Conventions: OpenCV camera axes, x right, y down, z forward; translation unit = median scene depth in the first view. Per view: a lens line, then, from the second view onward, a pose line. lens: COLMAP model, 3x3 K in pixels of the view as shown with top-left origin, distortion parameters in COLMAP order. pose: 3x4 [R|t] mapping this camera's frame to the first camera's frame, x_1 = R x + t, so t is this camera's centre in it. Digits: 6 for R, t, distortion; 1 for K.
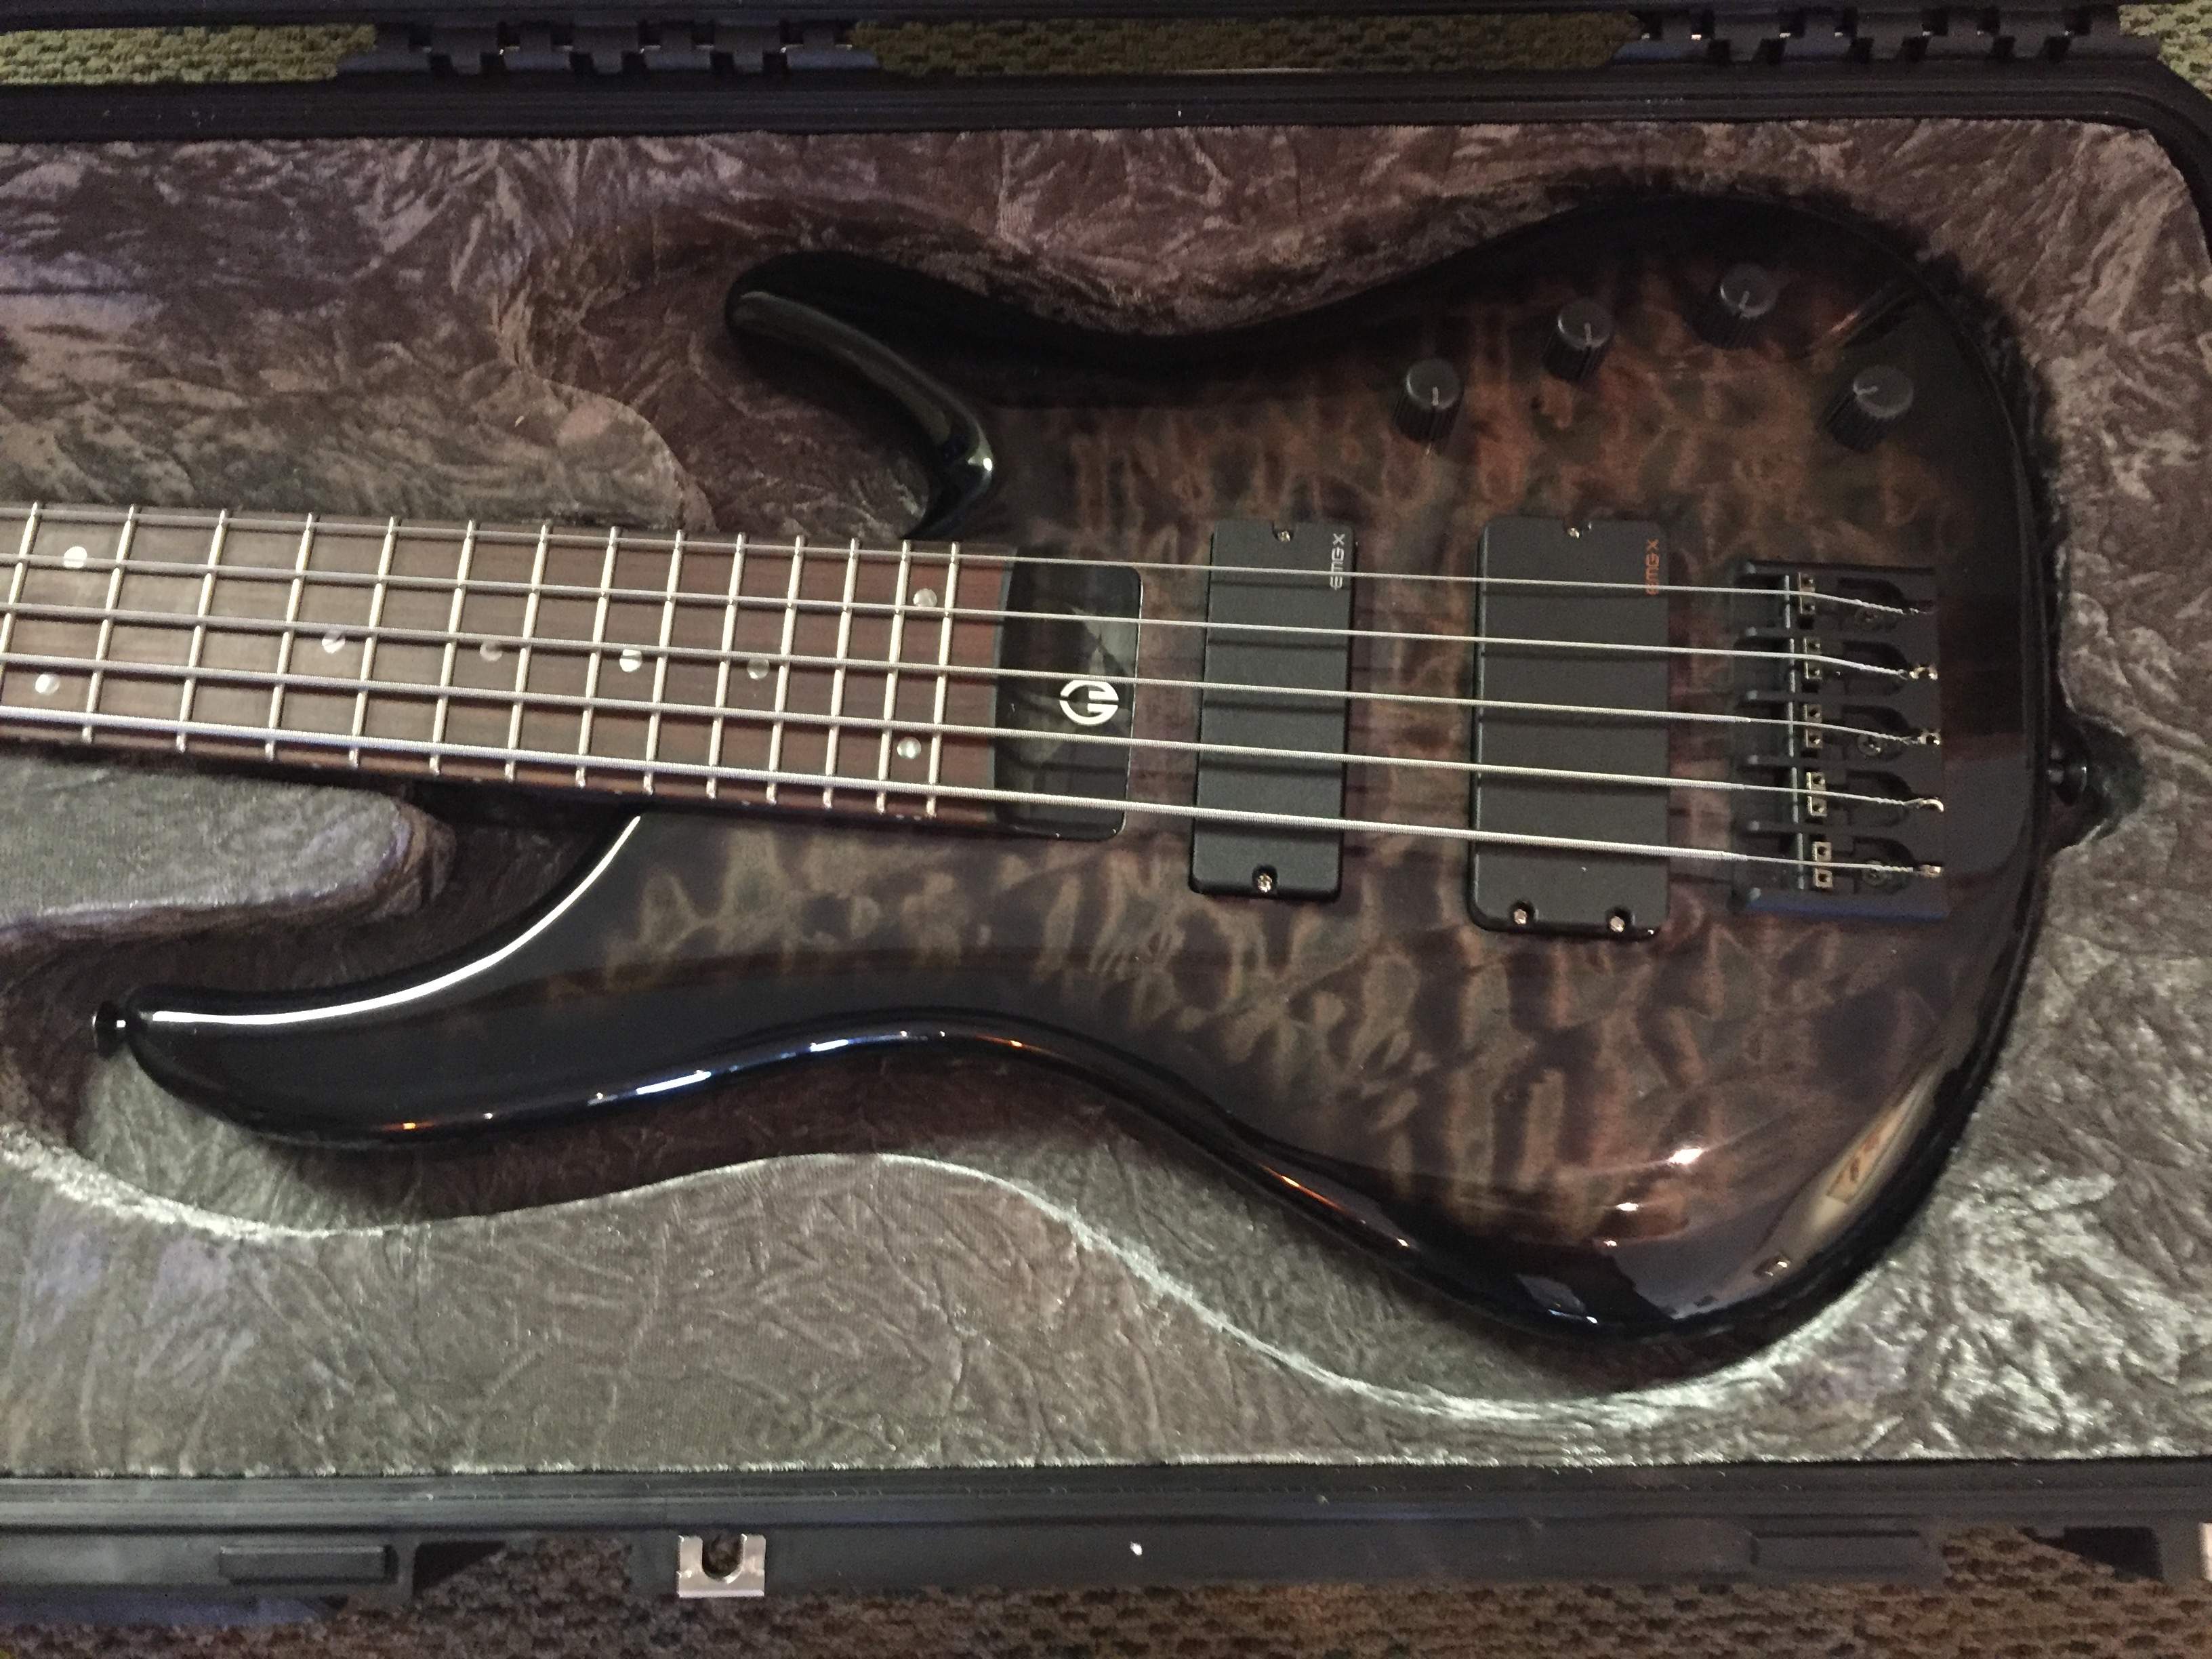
lens RADIAL K [[1880.5, 0, 1111.5], [0, 1880.5, 819.6], [0, 0, 1]] dist [0.080151, -0.119781]
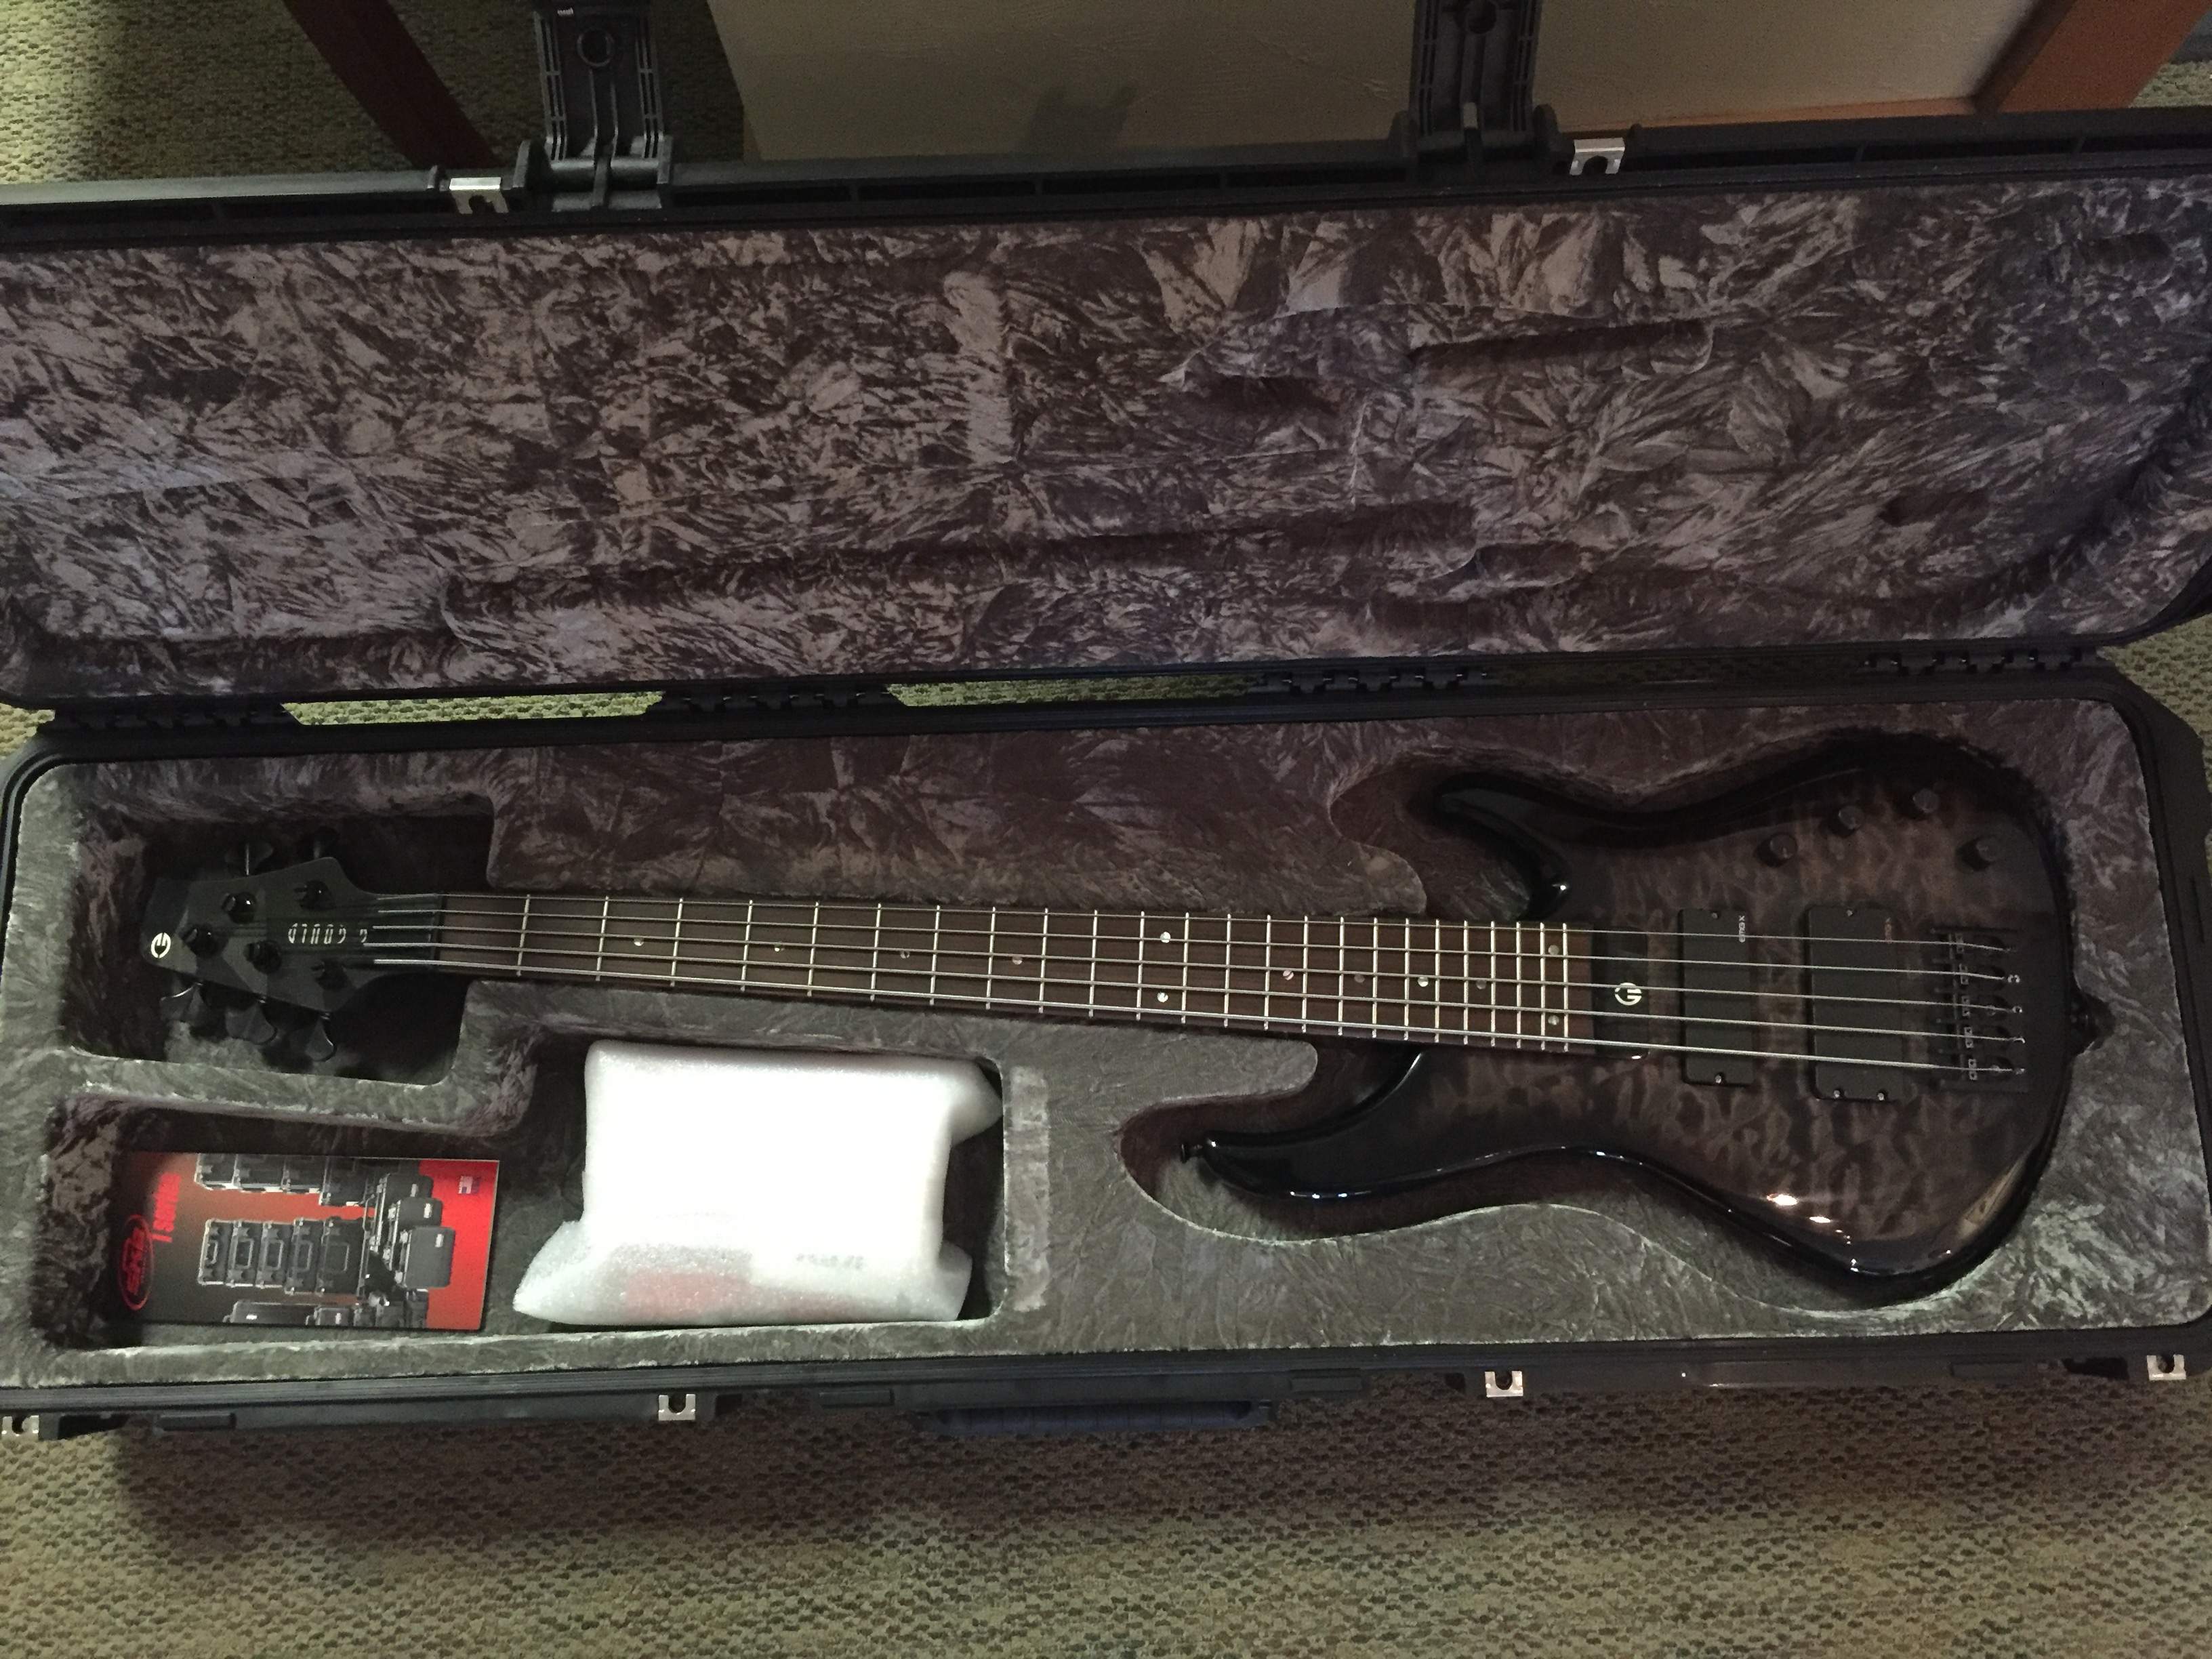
lens RADIAL K [[1880.5, 0, 1111.5], [0, 1880.5, 819.6], [0, 0, 1]] dist [0.080151, -0.119781]
pose [[0.999791, -0.020383, -0.001336, -0.613713], [0.020376, 0.999779, -0.005104, -0.270853], [0.001440, 0.005076, 0.999986, -1.214709]]
